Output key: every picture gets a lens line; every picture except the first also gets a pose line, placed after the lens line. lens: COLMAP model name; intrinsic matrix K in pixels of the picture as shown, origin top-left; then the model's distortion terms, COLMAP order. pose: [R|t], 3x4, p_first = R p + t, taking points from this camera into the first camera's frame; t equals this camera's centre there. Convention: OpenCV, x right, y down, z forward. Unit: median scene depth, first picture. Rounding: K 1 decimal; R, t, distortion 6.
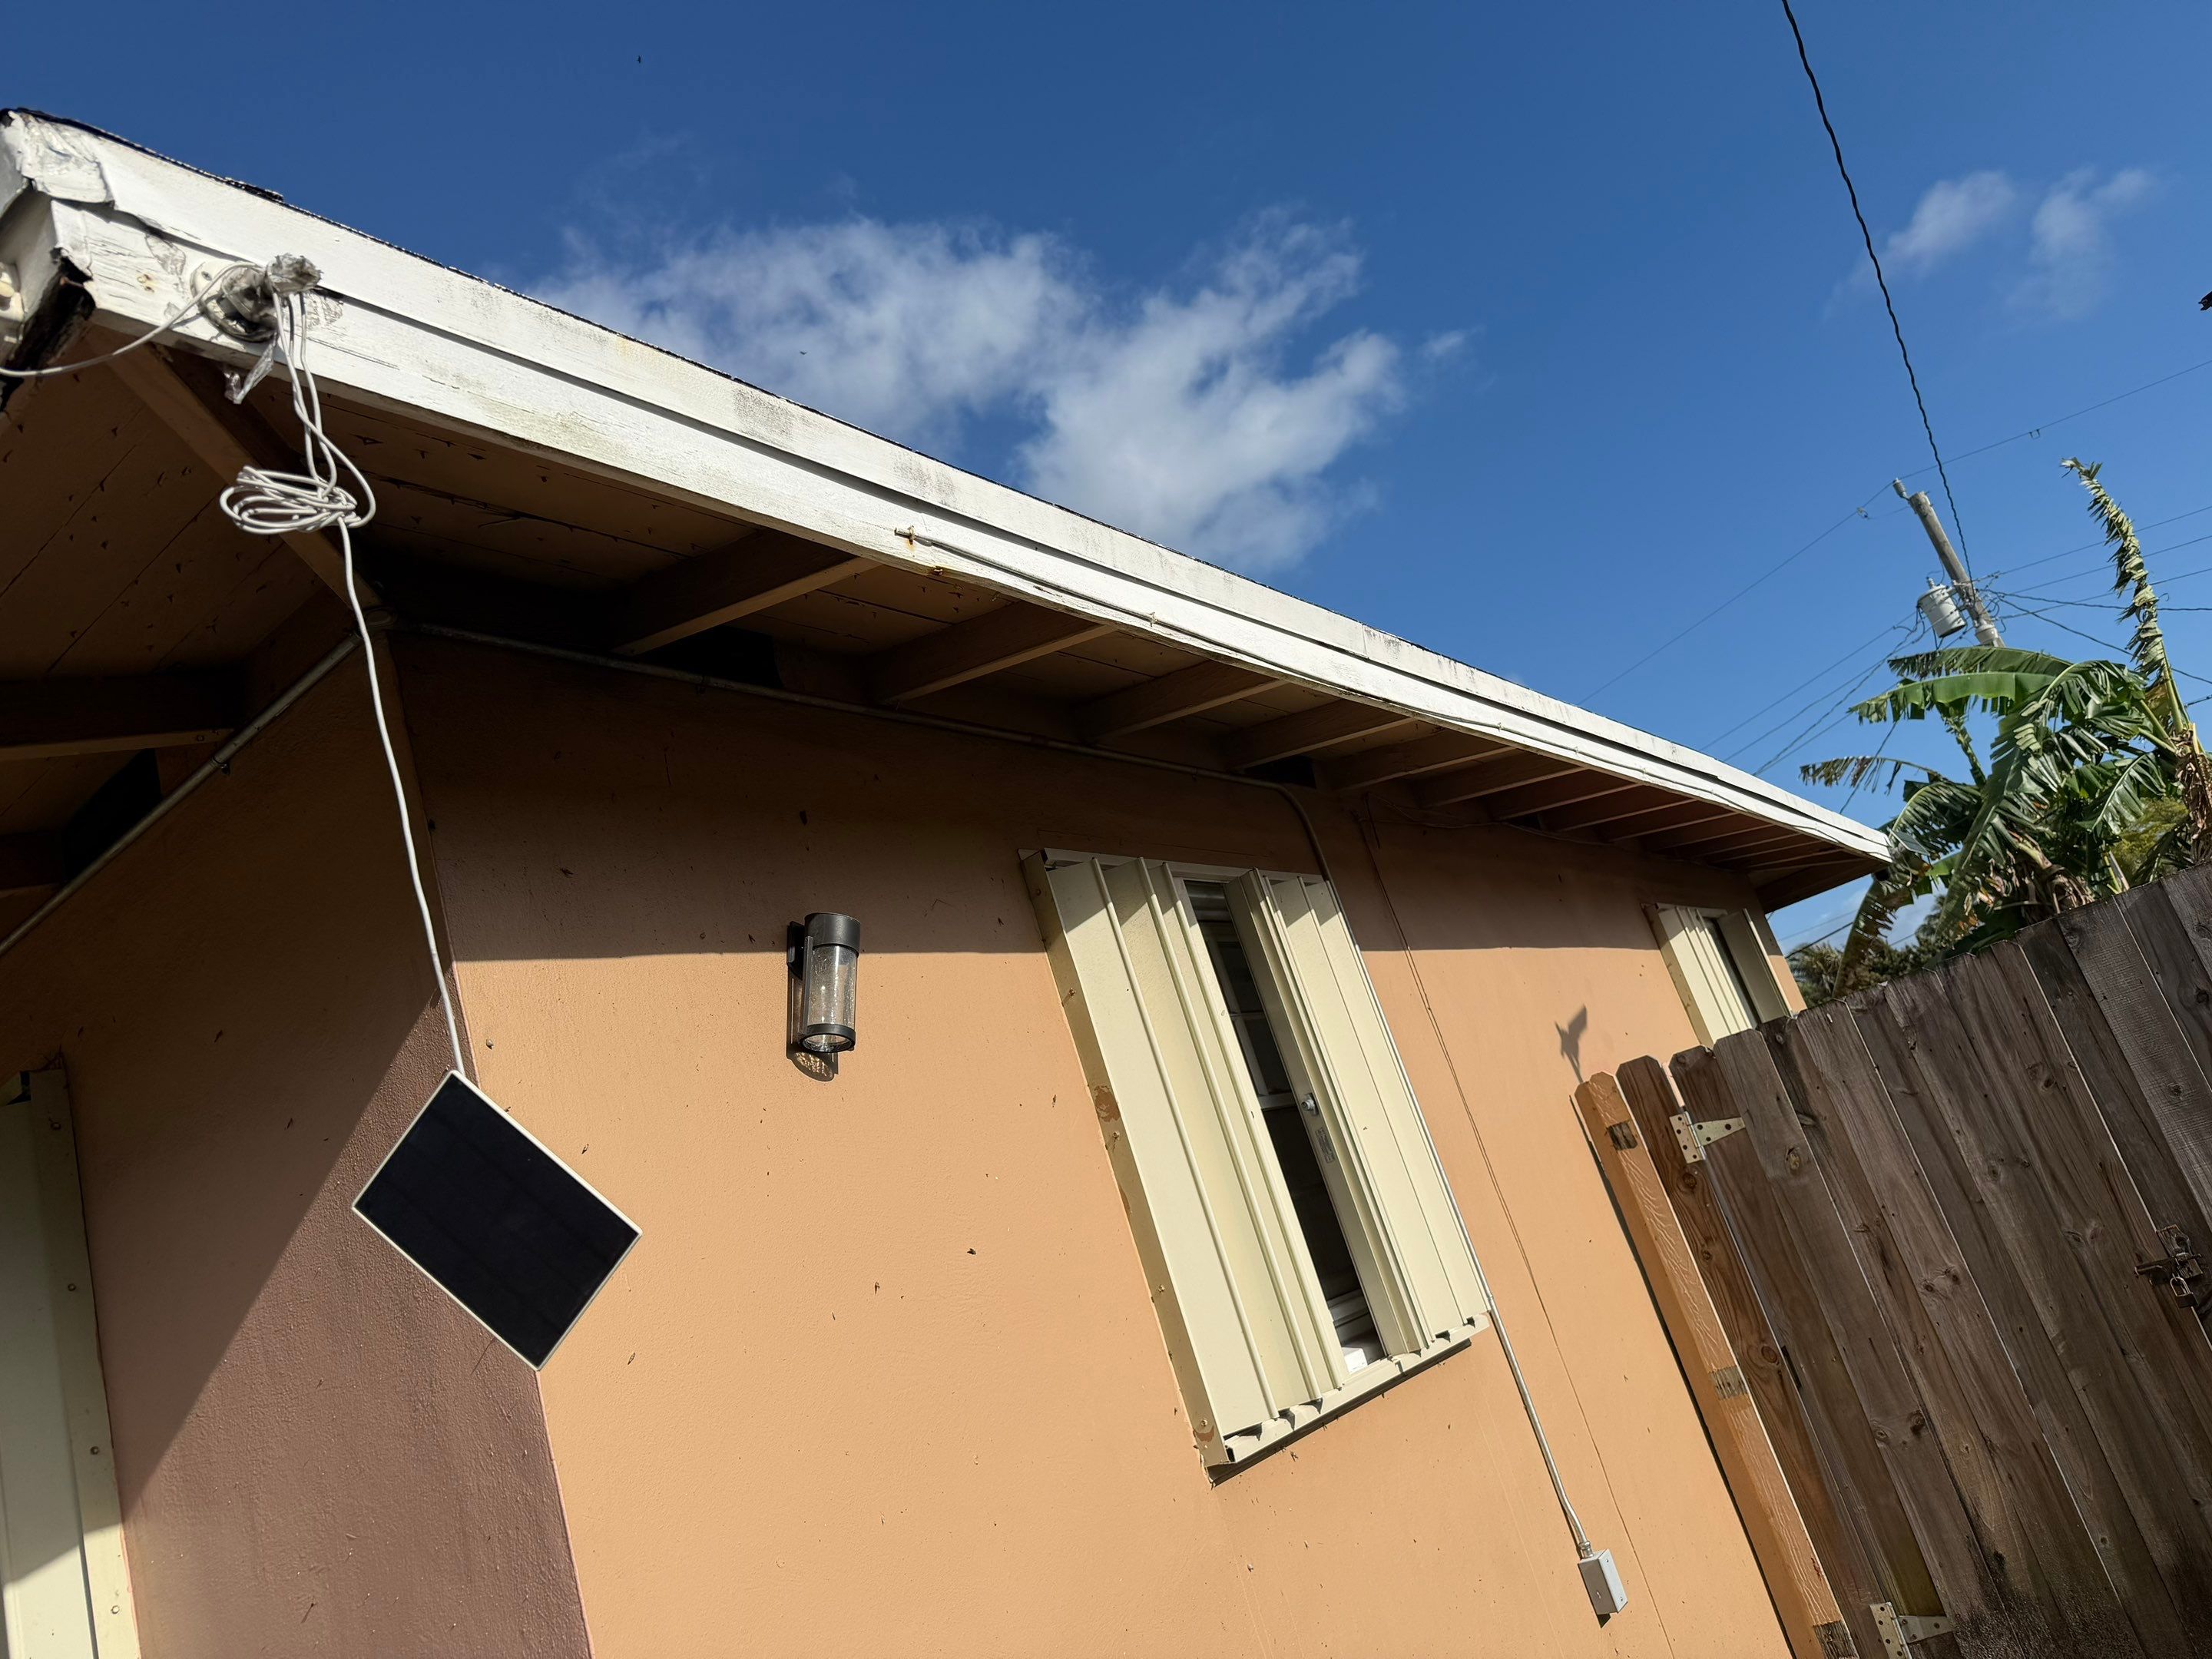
lens RADIAL K [[1602.4, 0, 1239.2], [0, 1602.4, 834.0], [0, 0, 1]] dist [0.000970, 0.000502]
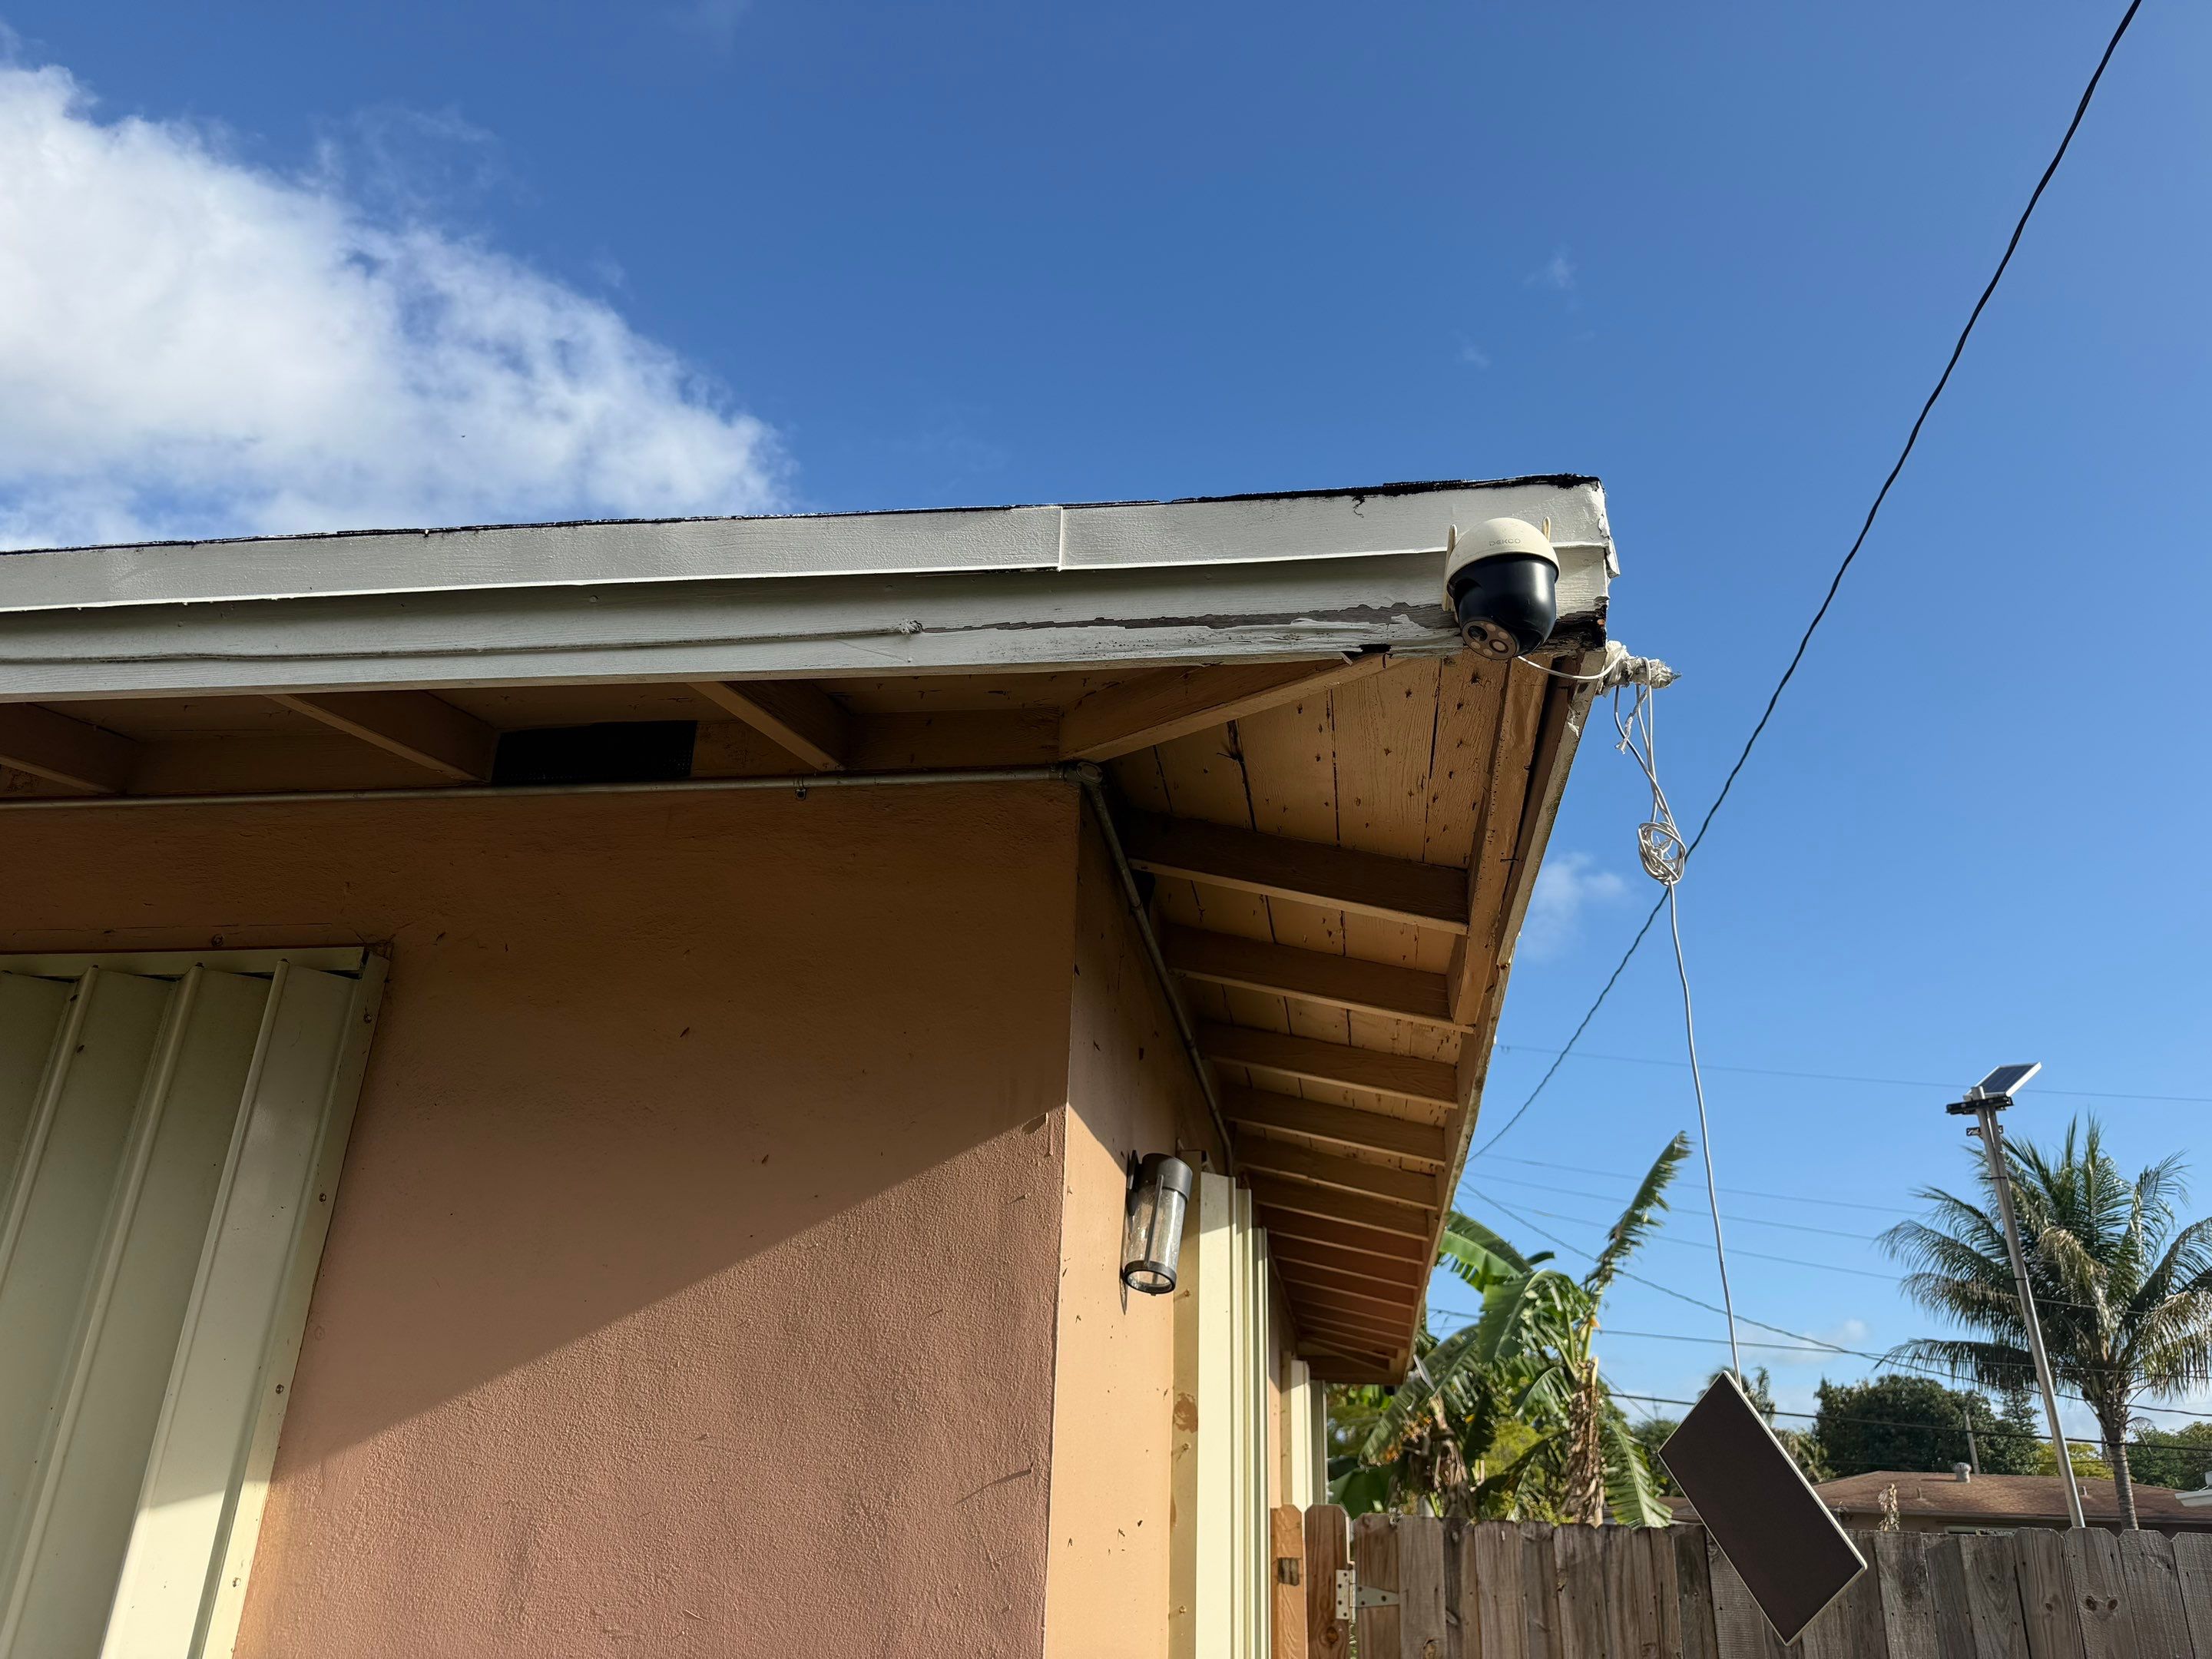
lens RADIAL K [[1591.2, 0, 1185.3], [0, 1591.2, 840.1], [0, 0, 1]] dist [0.004713, -0.004297]
pose [[0.838339, 0.478081, 0.261965, -0.348363], [-0.415795, 0.871530, -0.259903, 0.074652], [-0.352565, 0.108963, 0.929422, -0.008479]]
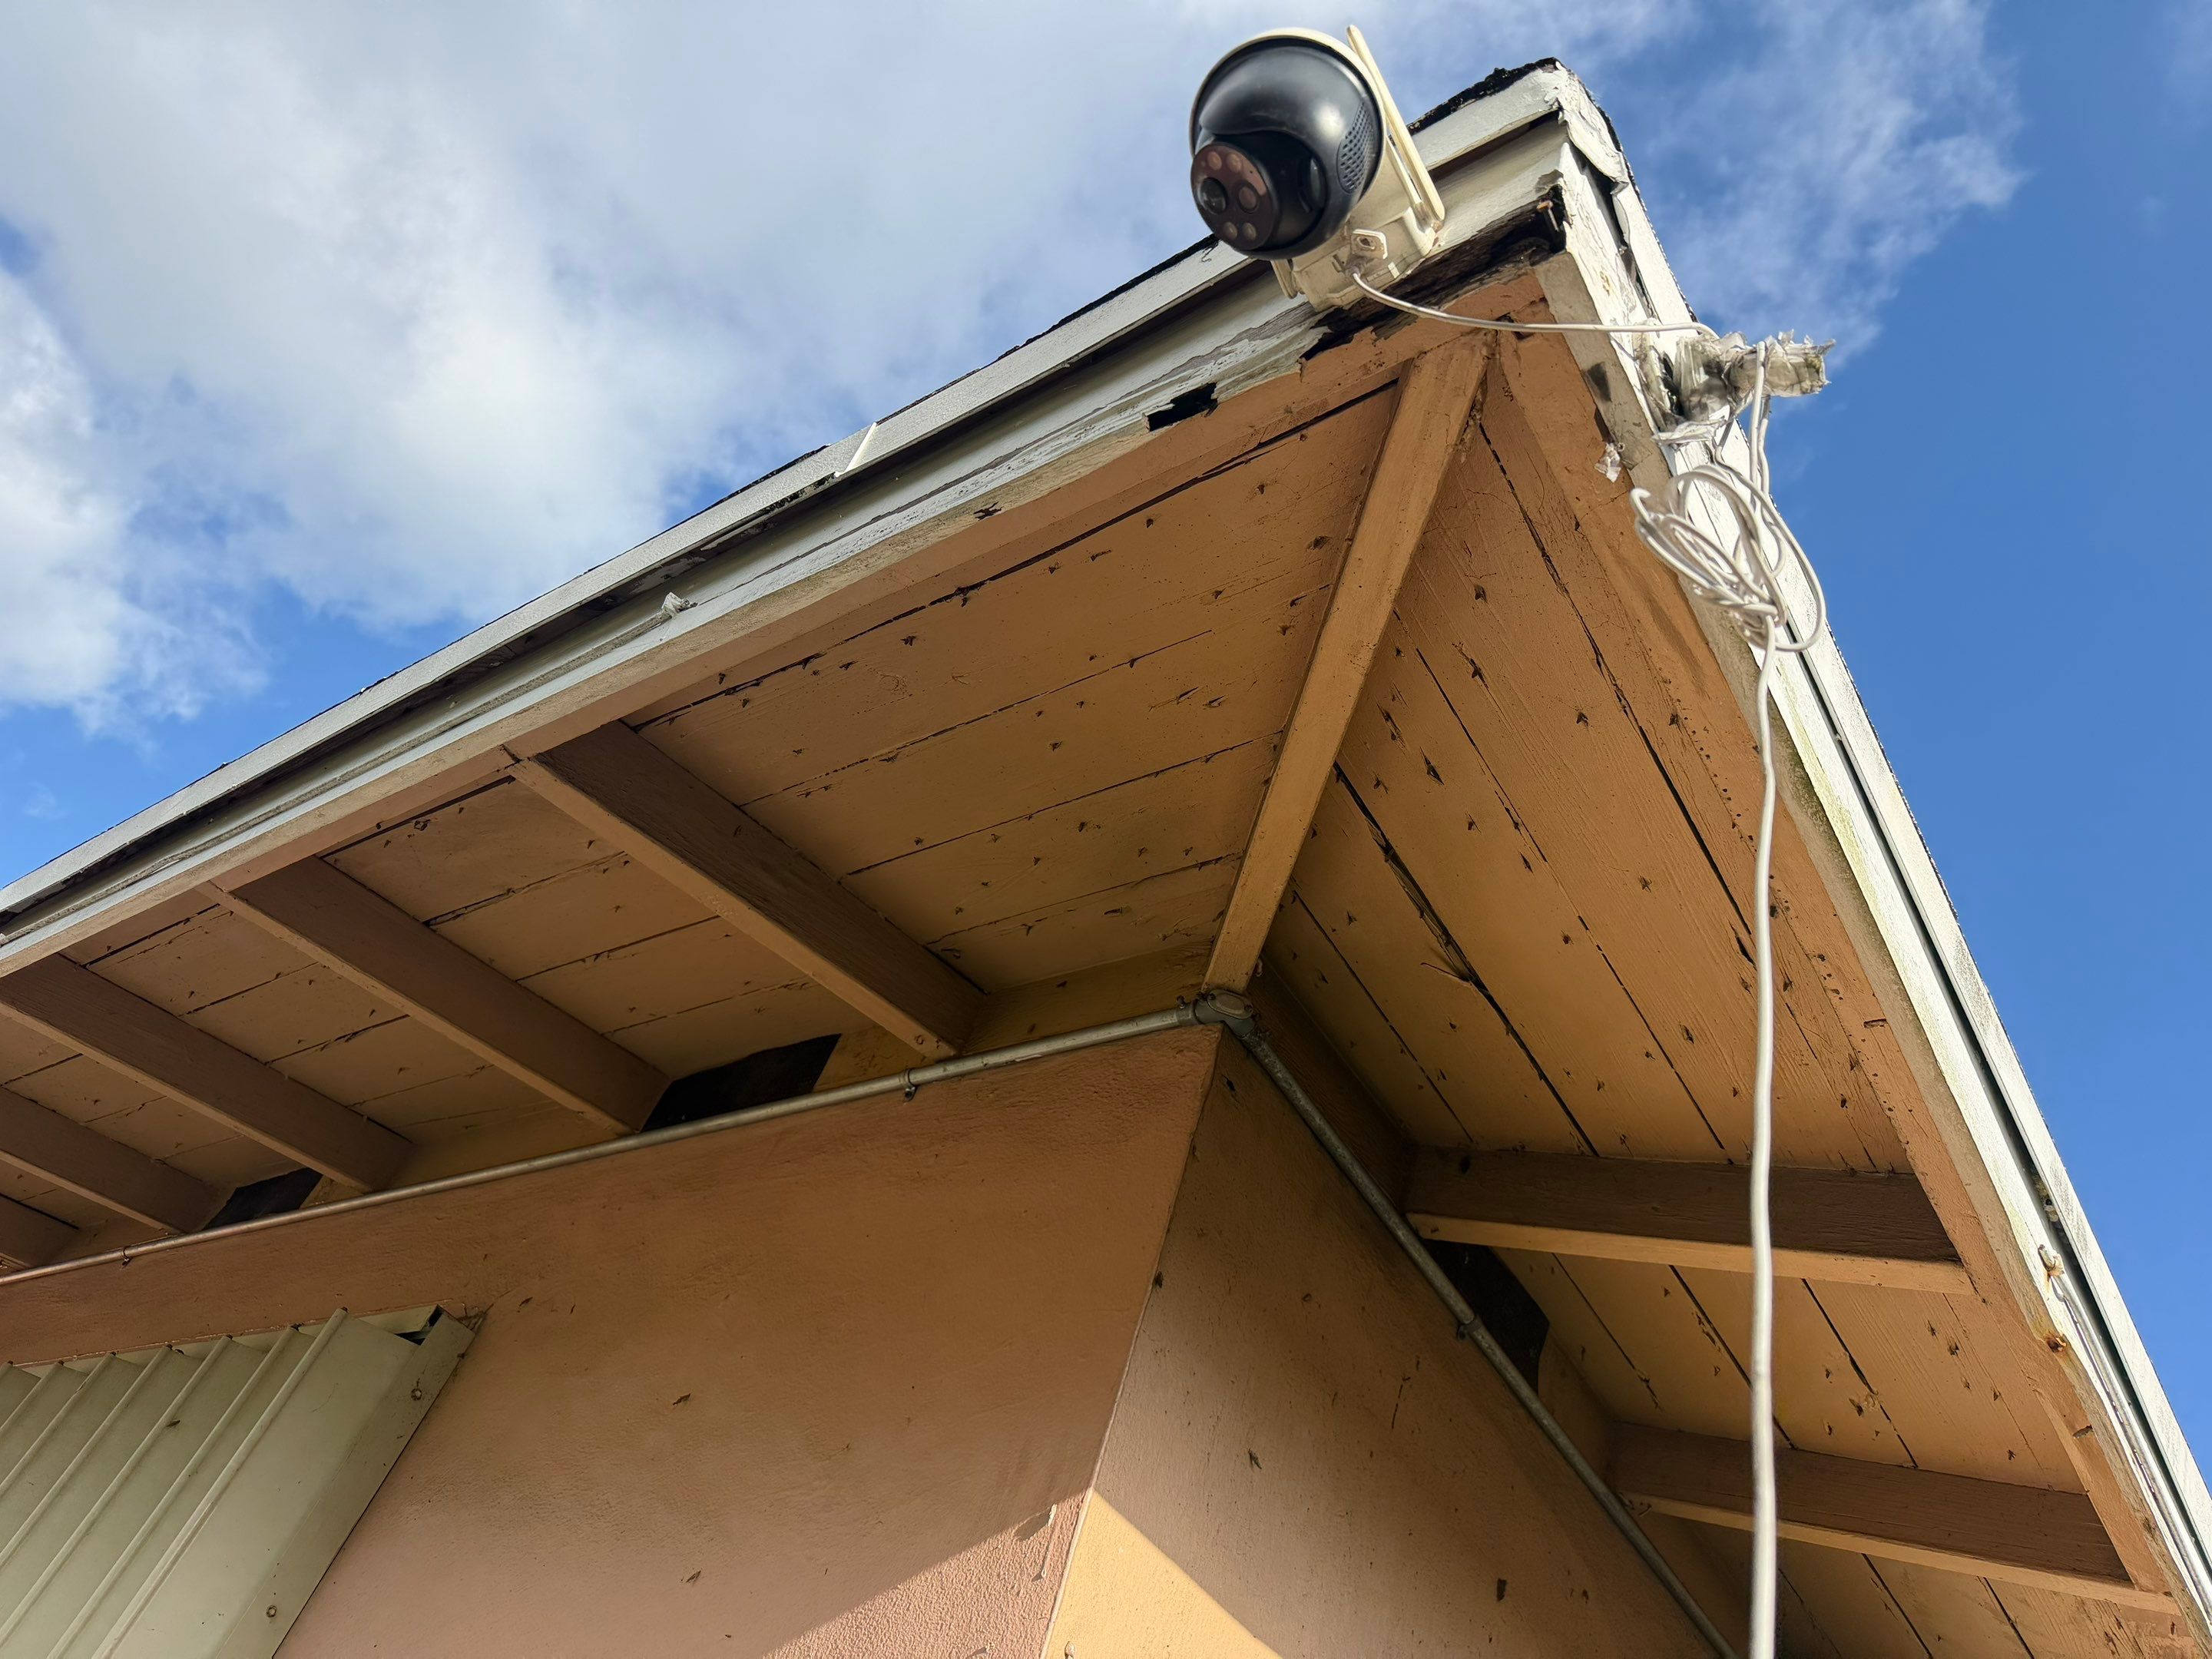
lens RADIAL K [[1628.0, 0, 1148.1], [0, 1628.0, 858.5], [0, 0, 1]] dist [0.097222, -0.174813]
pose [[0.825810, 0.398665, -0.398879, -0.140204], [-0.542528, 0.754691, -0.368923, 0.051604], [0.153954, 0.521063, 0.839519, 0.157440]]
